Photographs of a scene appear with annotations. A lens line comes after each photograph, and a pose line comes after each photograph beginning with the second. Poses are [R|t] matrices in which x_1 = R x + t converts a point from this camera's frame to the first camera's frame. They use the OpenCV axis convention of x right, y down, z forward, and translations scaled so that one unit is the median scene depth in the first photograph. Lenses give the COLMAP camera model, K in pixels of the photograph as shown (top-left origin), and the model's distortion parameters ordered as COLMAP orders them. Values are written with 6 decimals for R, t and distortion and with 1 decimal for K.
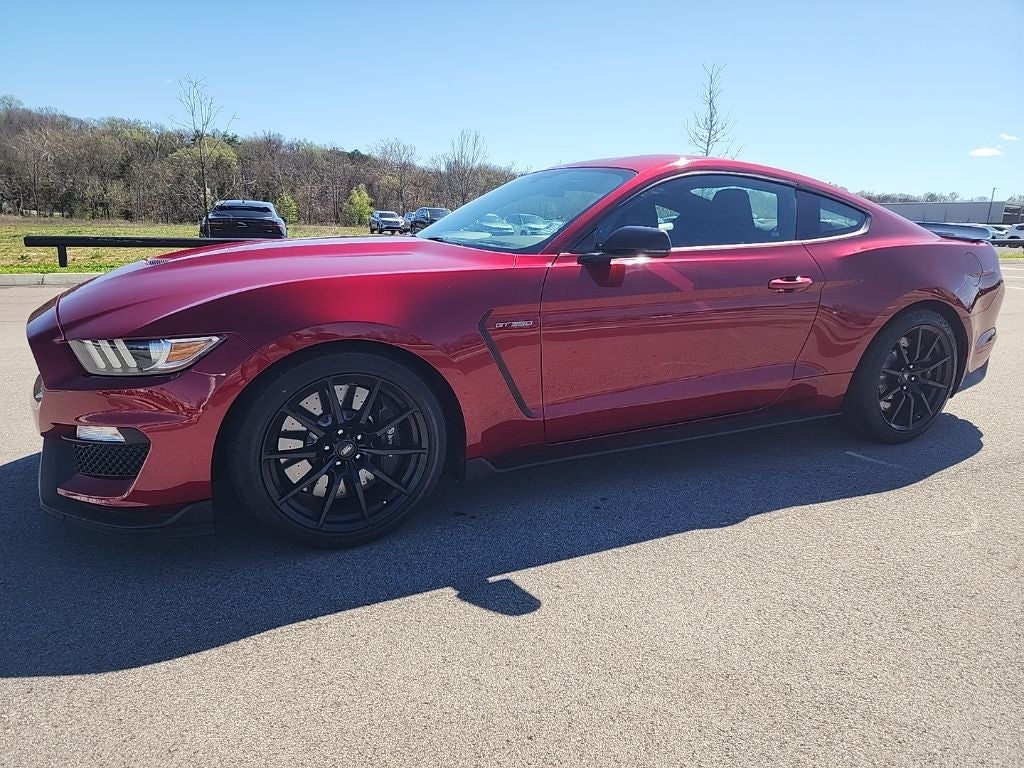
lens RADIAL K [[693.0, 0, 514.0], [0, 693.0, 387.5], [0, 0, 1]] dist [0.067229, -0.056202]
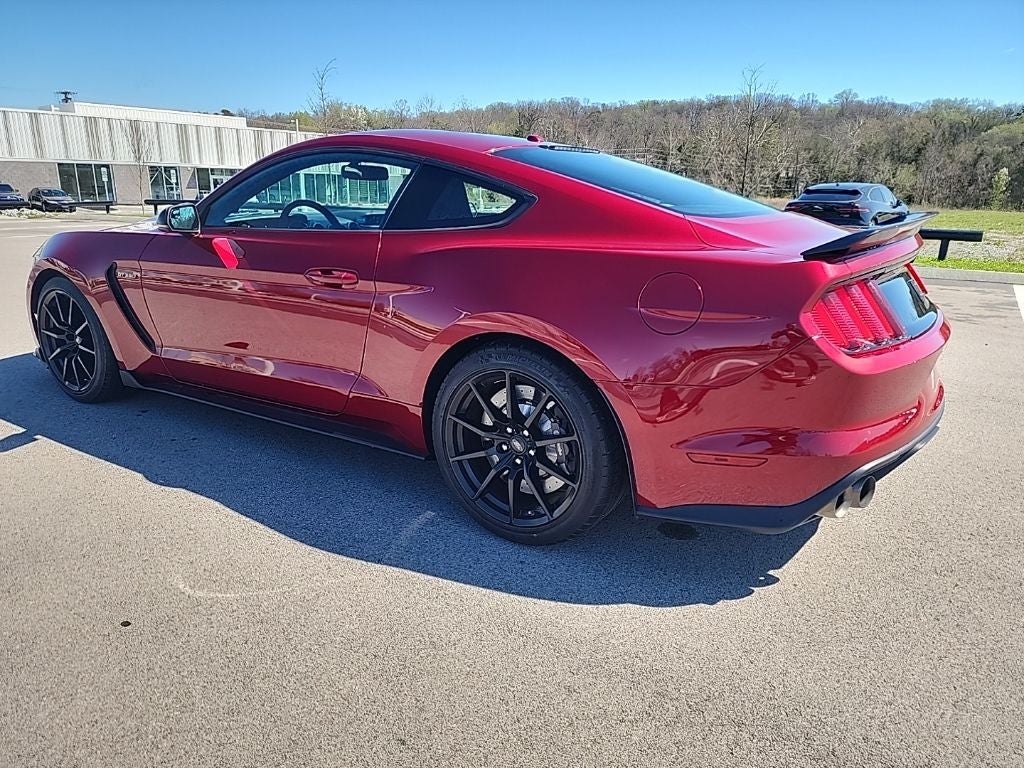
lens RADIAL K [[693.8, 0, 520.6], [0, 693.8, 383.7], [0, 0, 1]] dist [0.072818, -0.063967]
pose [[0.529114, 0.218444, -0.819952, 0.323993], [-0.205488, 0.970520, 0.125956, -0.043642], [0.823294, 0.101846, 0.558403, 0.183254]]
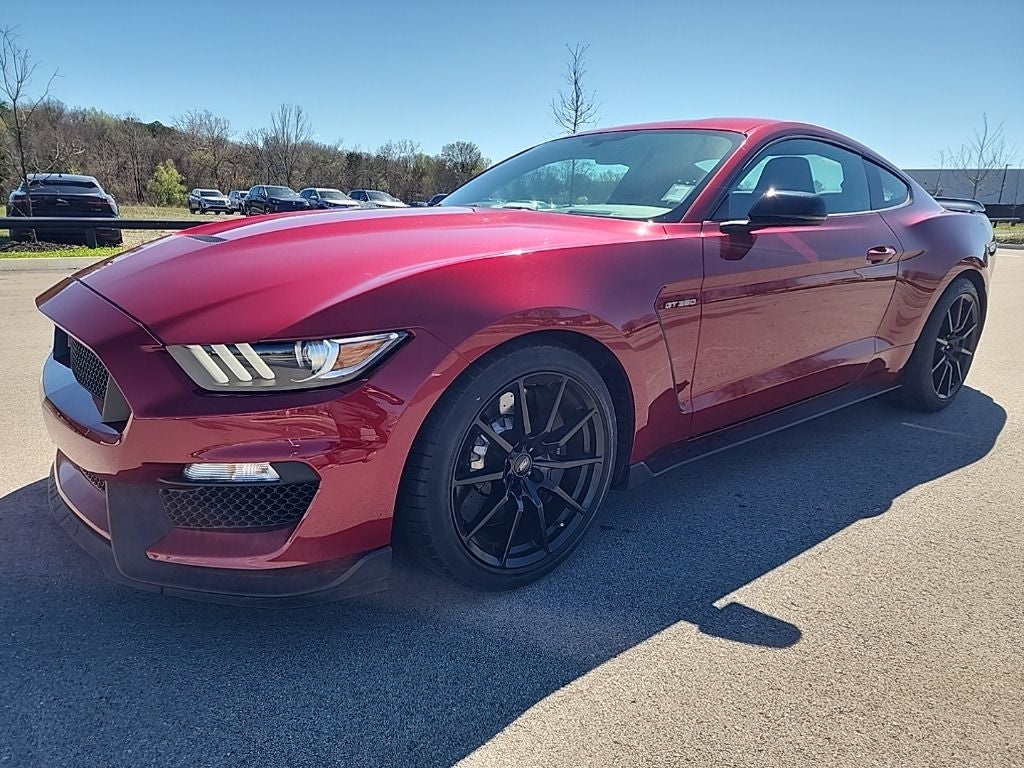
lens RADIAL K [[693.0, 0, 514.0], [0, 693.0, 387.5], [0, 0, 1]] dist [0.067229, -0.056202]
pose [[0.971776, -0.058358, 0.228575, -0.090228], [0.052792, 0.998143, 0.030398, -0.005594], [-0.229924, -0.017473, 0.973052, 0.044878]]
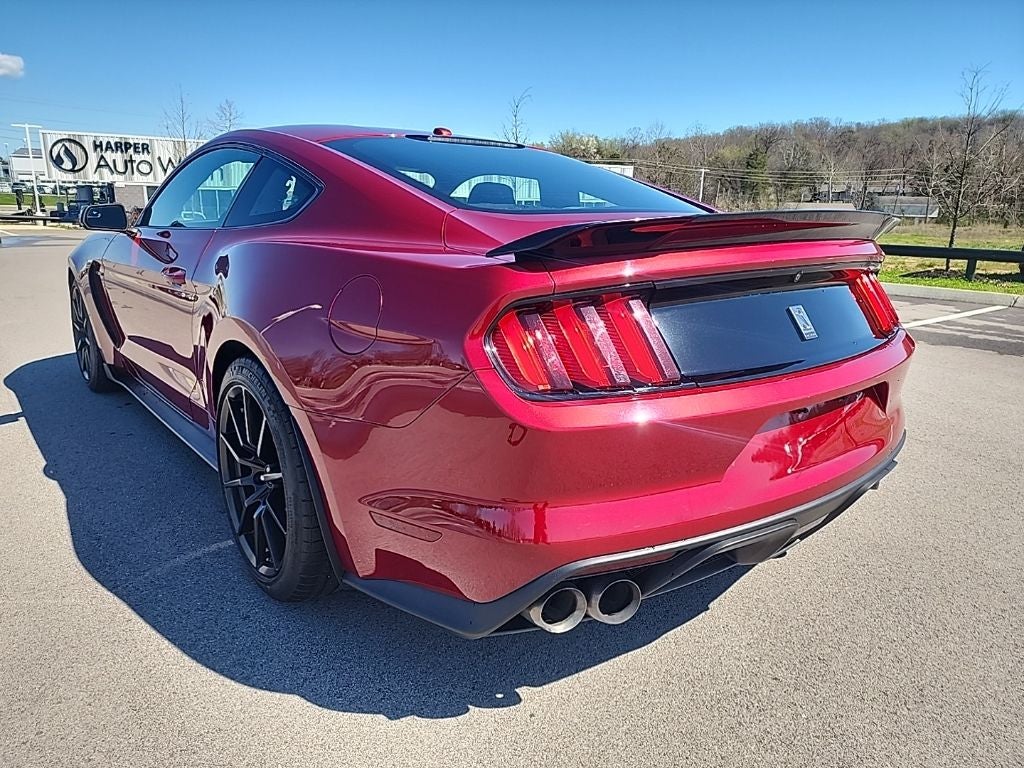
lens RADIAL K [[693.8, 0, 520.6], [0, 693.8, 383.7], [0, 0, 1]] dist [0.072818, -0.063967]
pose [[0.236055, 0.220916, -0.946295, 0.334169], [-0.244990, 0.955888, 0.162042, -0.064816], [0.940350, 0.193582, 0.279764, 0.297140]]
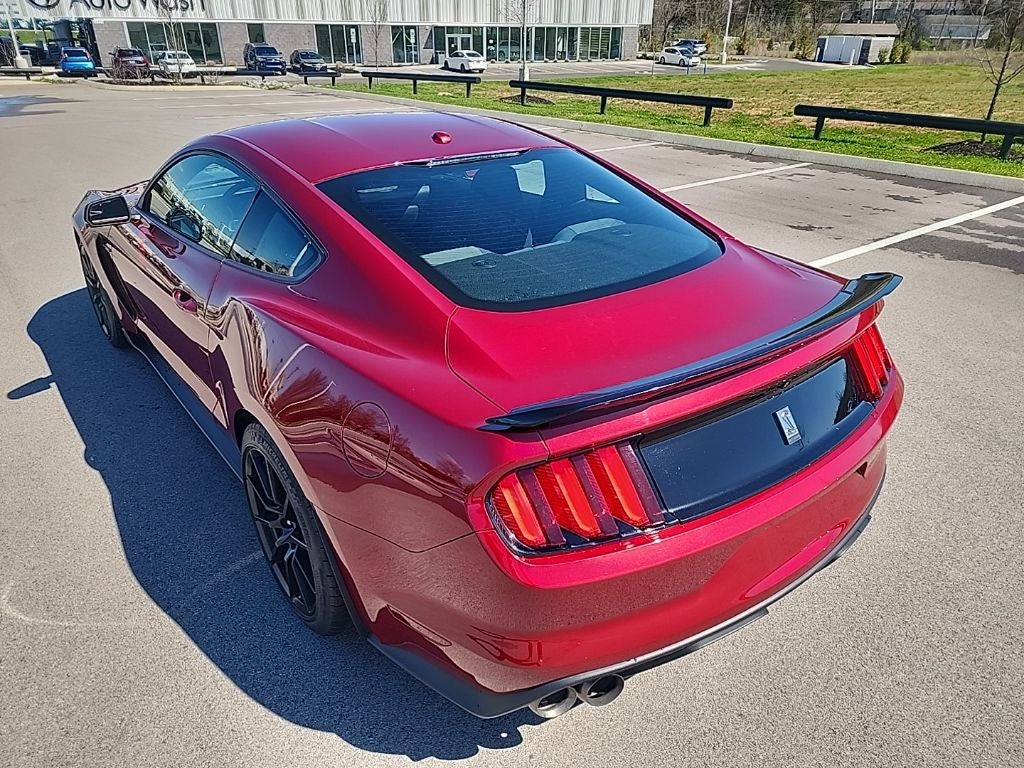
lens RADIAL K [[693.0, 0, 514.0], [0, 693.0, 387.5], [0, 0, 1]] dist [0.067229, -0.056202]
pose [[0.216284, 0.424888, -0.879028, 0.326076], [-0.233573, 0.896713, 0.375966, -0.116467], [0.947979, 0.124002, 0.293187, 0.288082]]
